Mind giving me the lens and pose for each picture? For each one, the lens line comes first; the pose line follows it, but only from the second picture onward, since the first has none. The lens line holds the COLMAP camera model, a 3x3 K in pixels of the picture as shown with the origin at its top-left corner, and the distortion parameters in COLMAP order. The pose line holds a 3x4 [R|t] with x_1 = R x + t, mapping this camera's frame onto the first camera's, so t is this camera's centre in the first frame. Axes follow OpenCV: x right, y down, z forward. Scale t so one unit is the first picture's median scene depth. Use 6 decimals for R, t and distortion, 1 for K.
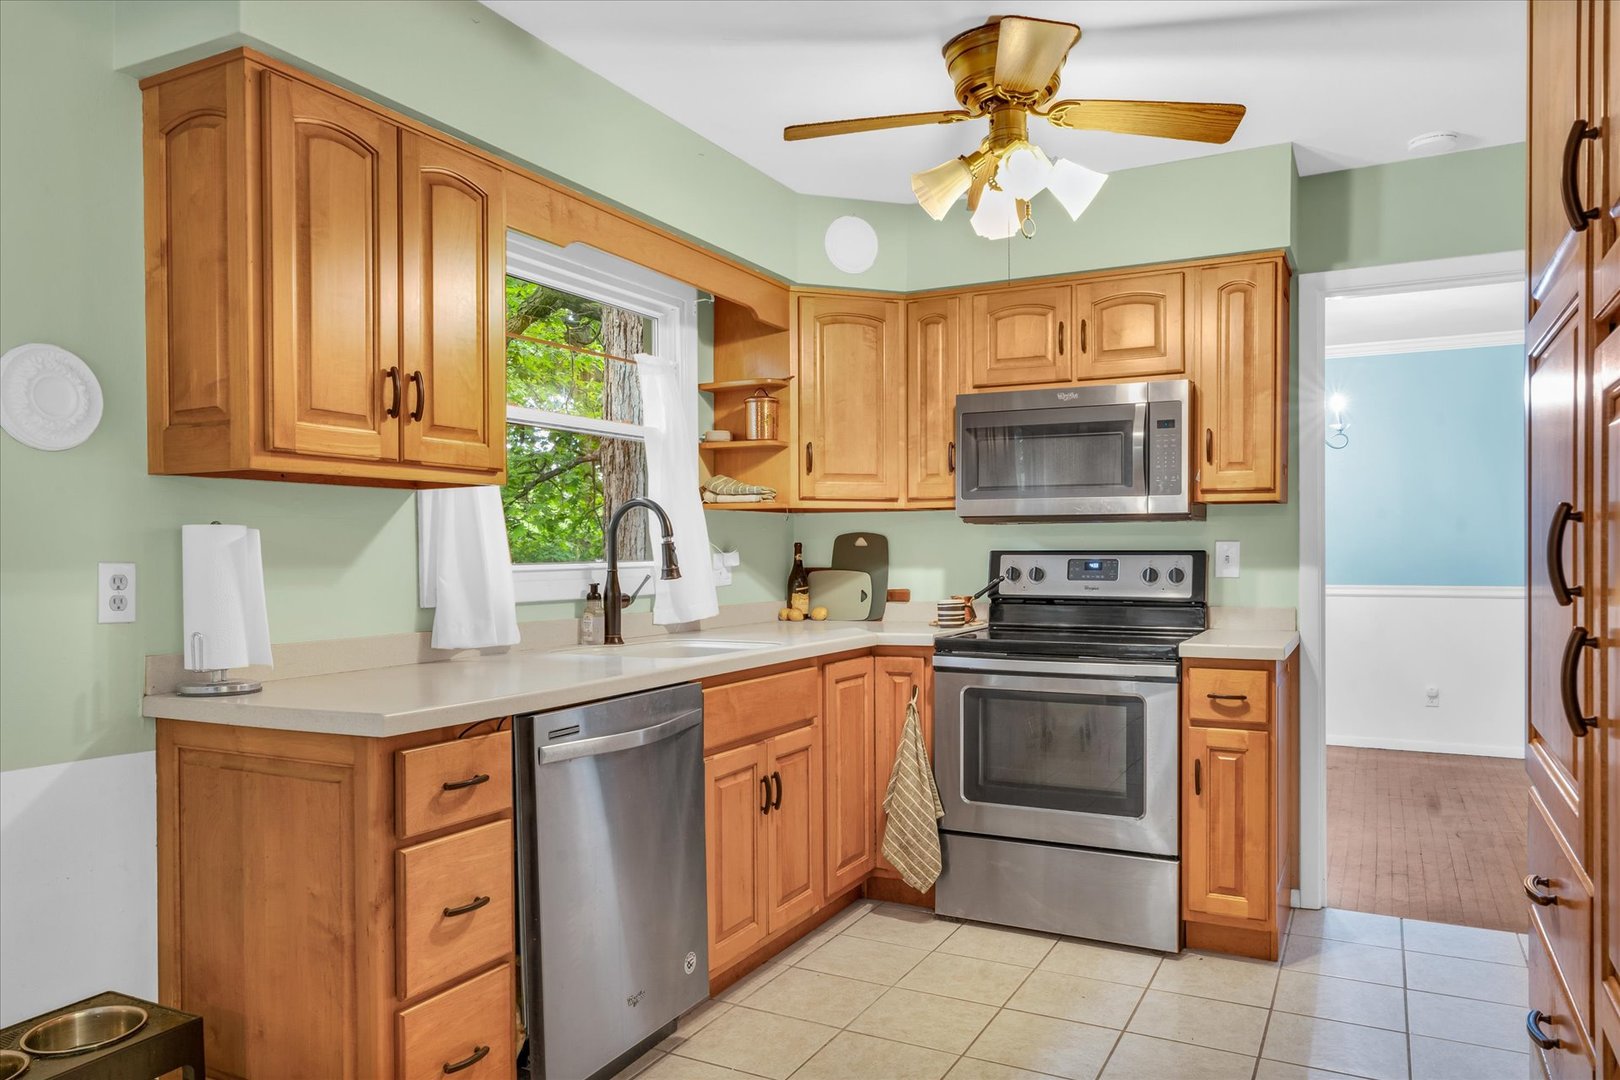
lens RADIAL K [[1094.6, 0, 820.2], [0, 1094.6, 615.5], [0, 0, 1]] dist [-0.004662, 0.005922]
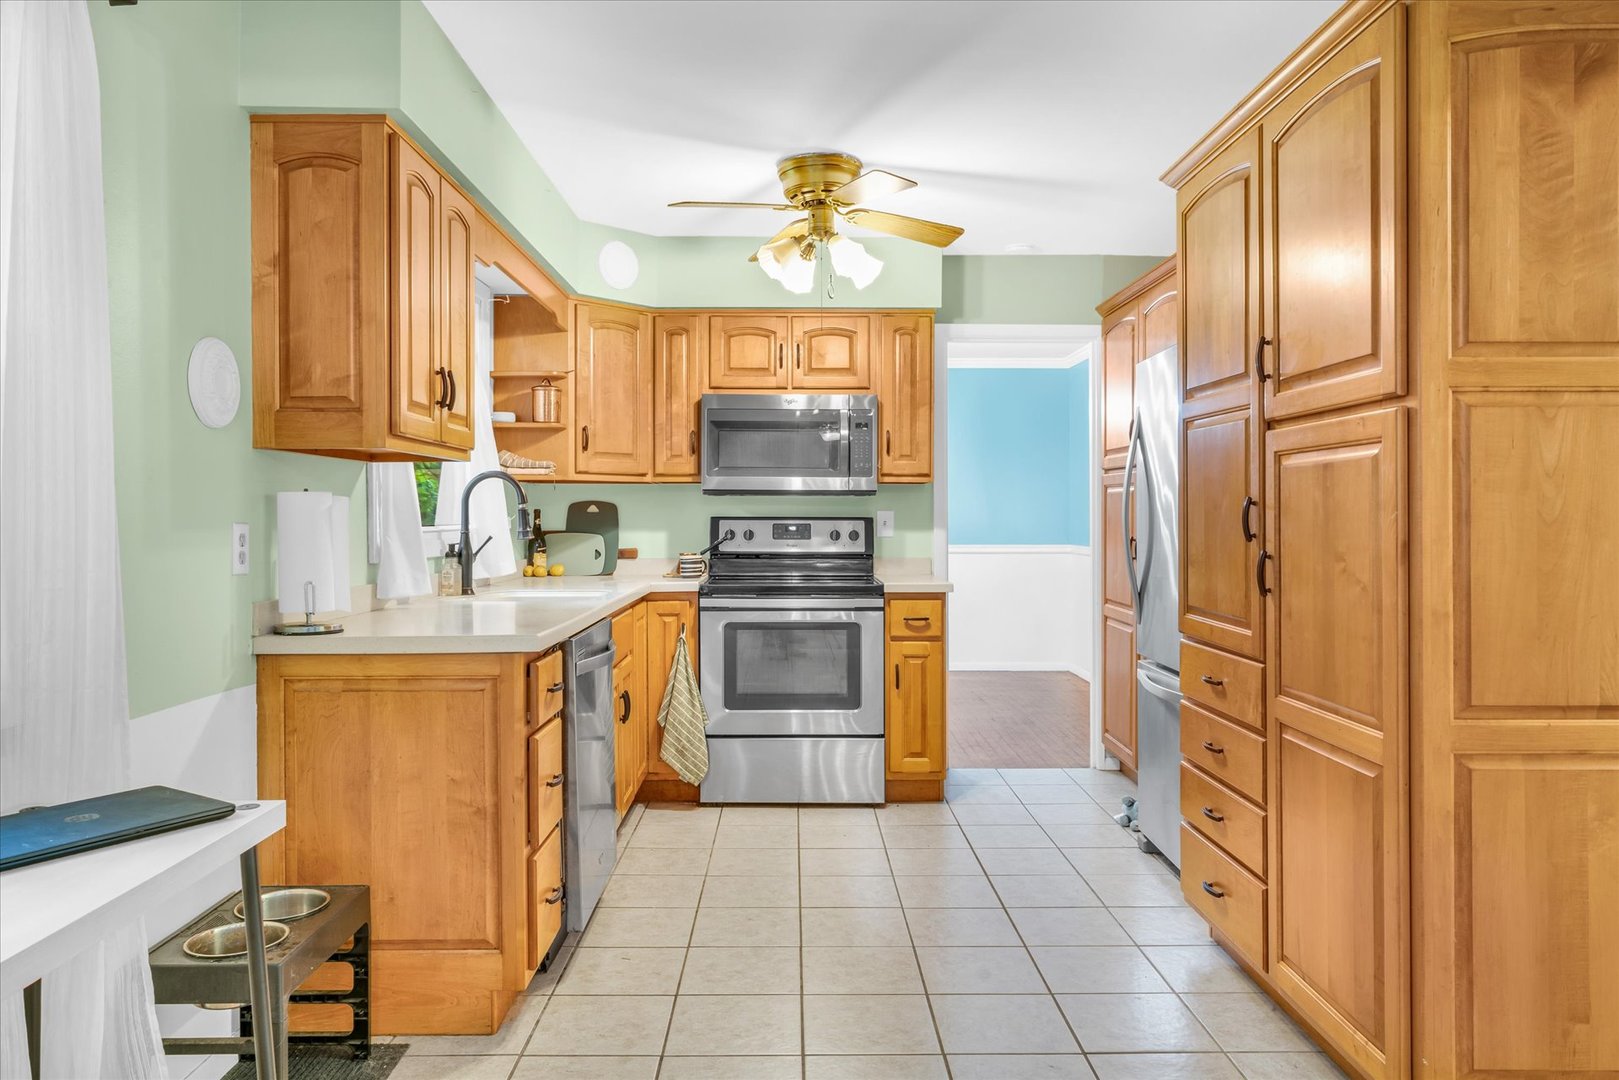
lens RADIAL K [[1094.0, 0, 797.6], [0, 1094.0, 589.8], [0, 0, 1]] dist [-0.004662, 0.005922]
pose [[0.888865, -0.025697, 0.457448, -0.392083], [0.022542, 0.999670, 0.012354, 0.013390], [-0.457614, -0.000669, 0.889151, -0.192383]]
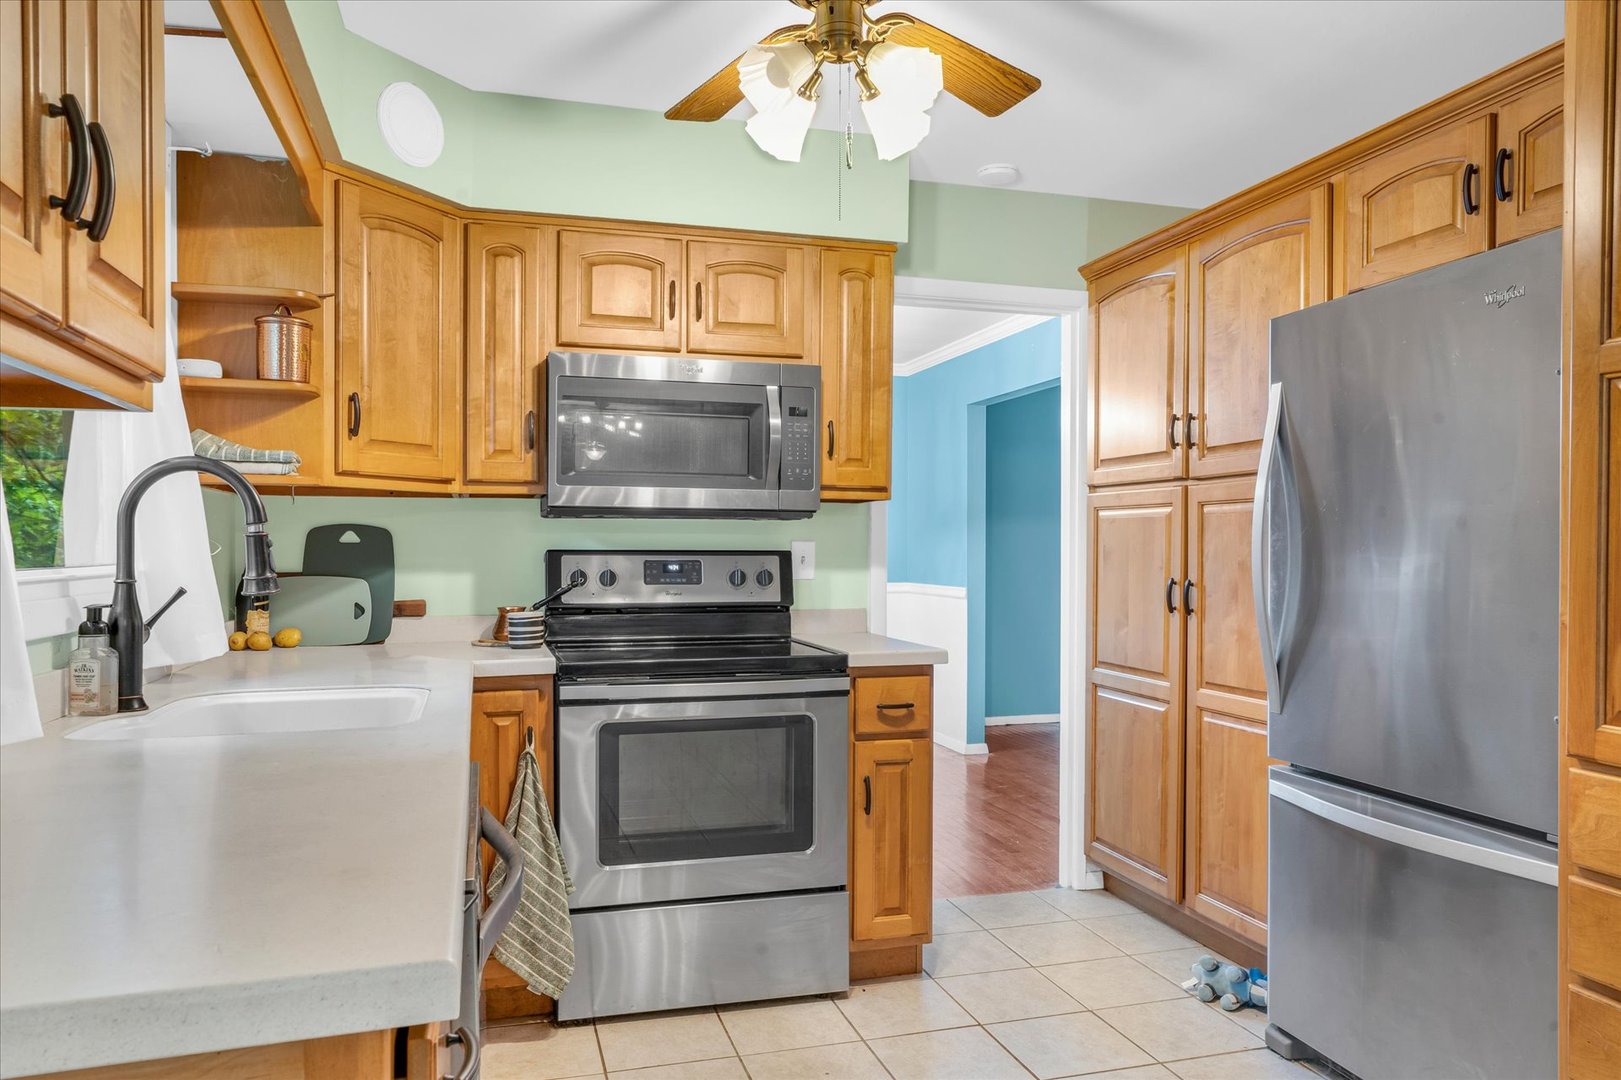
lens RADIAL K [[1095.3, 0, 791.7], [0, 1095.3, 595.2], [0, 0, 1]] dist [-0.004662, 0.005922]
pose [[0.736959, -0.022497, 0.675563, -0.304759], [0.034946, 0.999377, -0.004842, -0.018295], [-0.675033, 0.027177, 0.737286, 0.333668]]
